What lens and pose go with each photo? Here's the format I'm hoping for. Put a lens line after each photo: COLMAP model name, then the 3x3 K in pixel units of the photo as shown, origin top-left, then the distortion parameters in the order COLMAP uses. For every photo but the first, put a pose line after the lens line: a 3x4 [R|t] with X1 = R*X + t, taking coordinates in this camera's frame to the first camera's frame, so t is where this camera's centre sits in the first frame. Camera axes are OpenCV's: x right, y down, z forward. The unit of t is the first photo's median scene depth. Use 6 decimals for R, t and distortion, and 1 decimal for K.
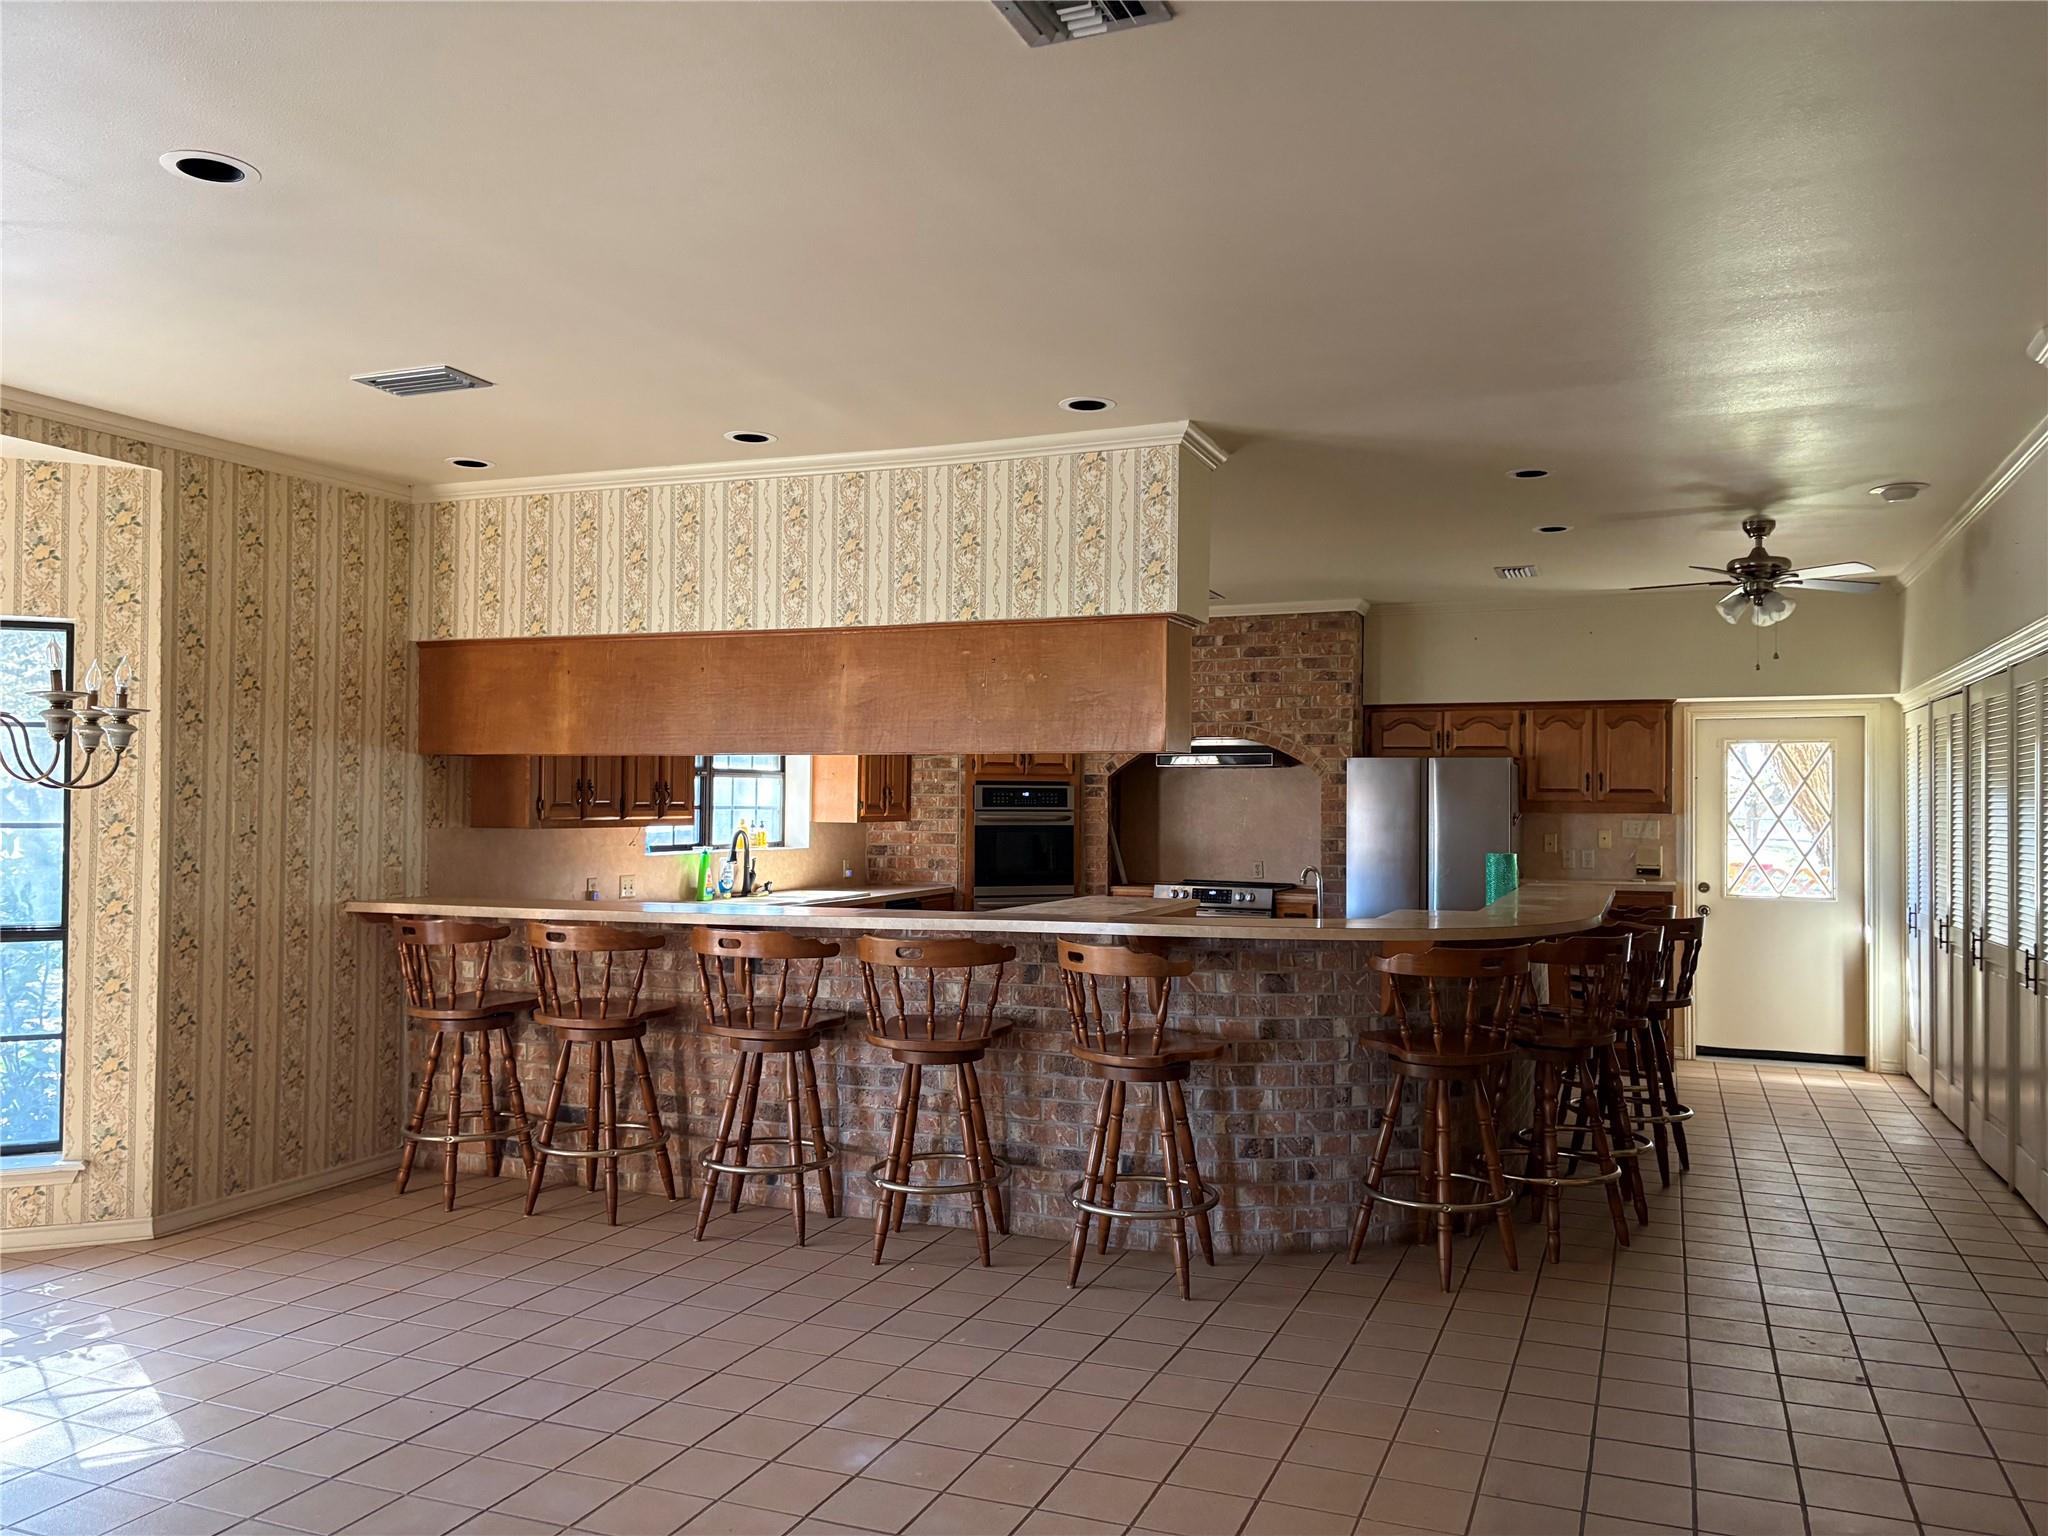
lens RADIAL K [[1567.3, 0, 1015.1], [0, 1567.3, 769.4], [0, 0, 1]] dist [0.050357, -0.036389]
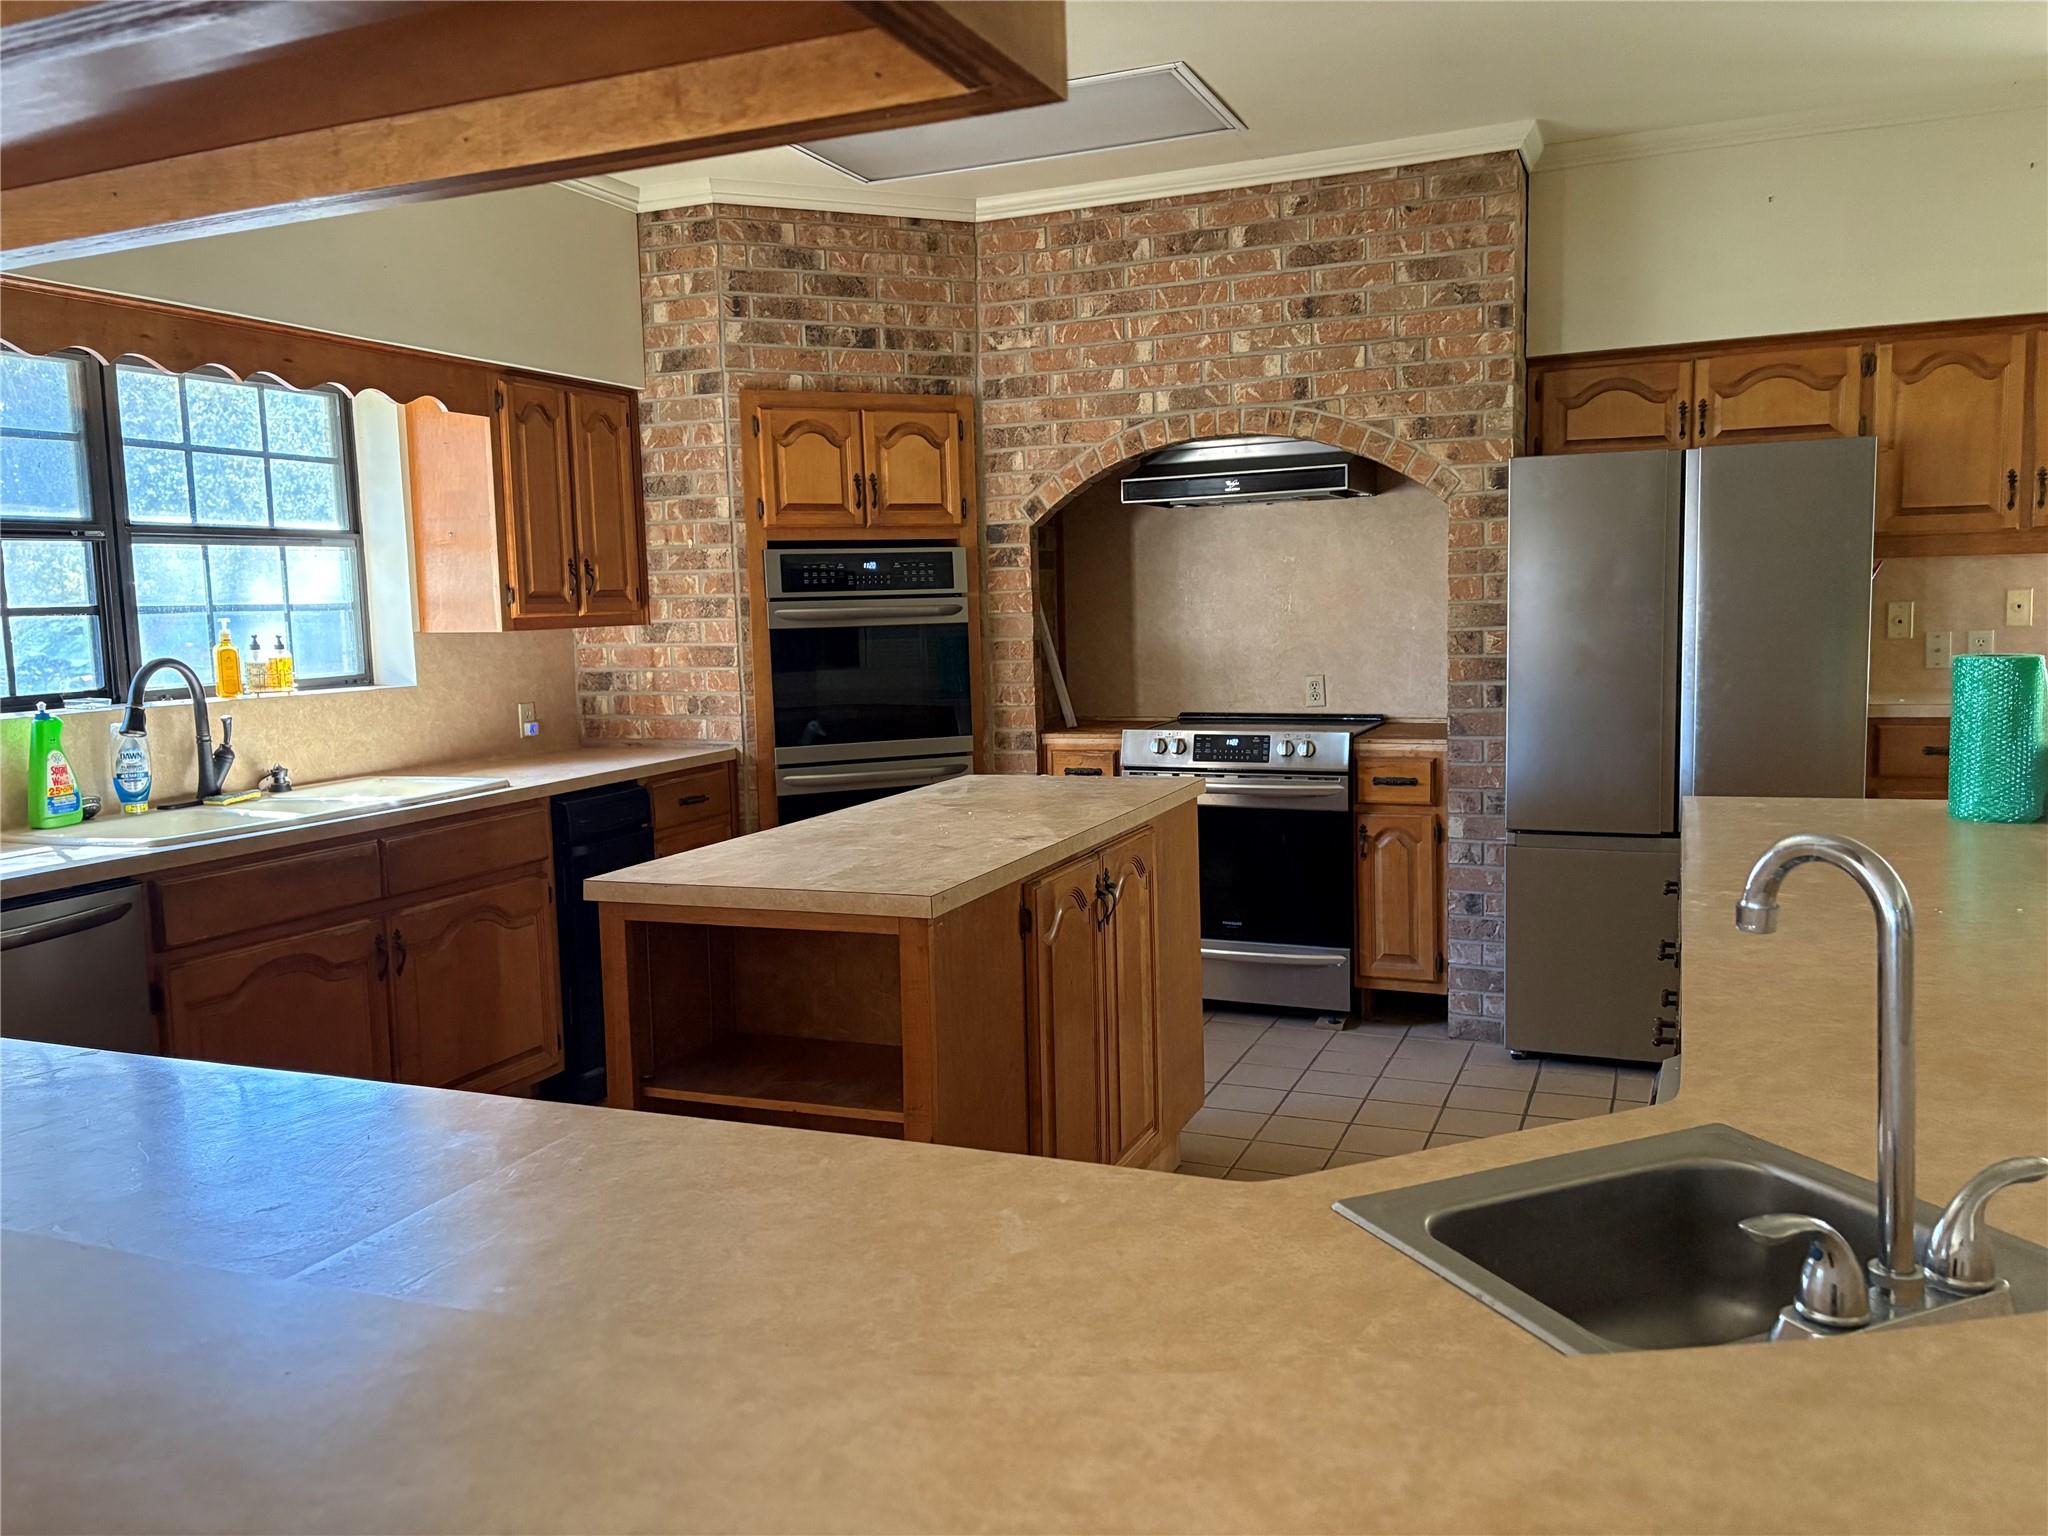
lens RADIAL K [[1567.3, 0, 1030.5], [0, 1567.3, 779.2], [0, 0, 1]] dist [0.050357, -0.036389]
pose [[0.999322, -0.036655, -0.003331, 0.060436], [0.036772, 0.990374, 0.133440, 0.019190], [-0.001592, -0.133472, 0.991051, 0.486823]]
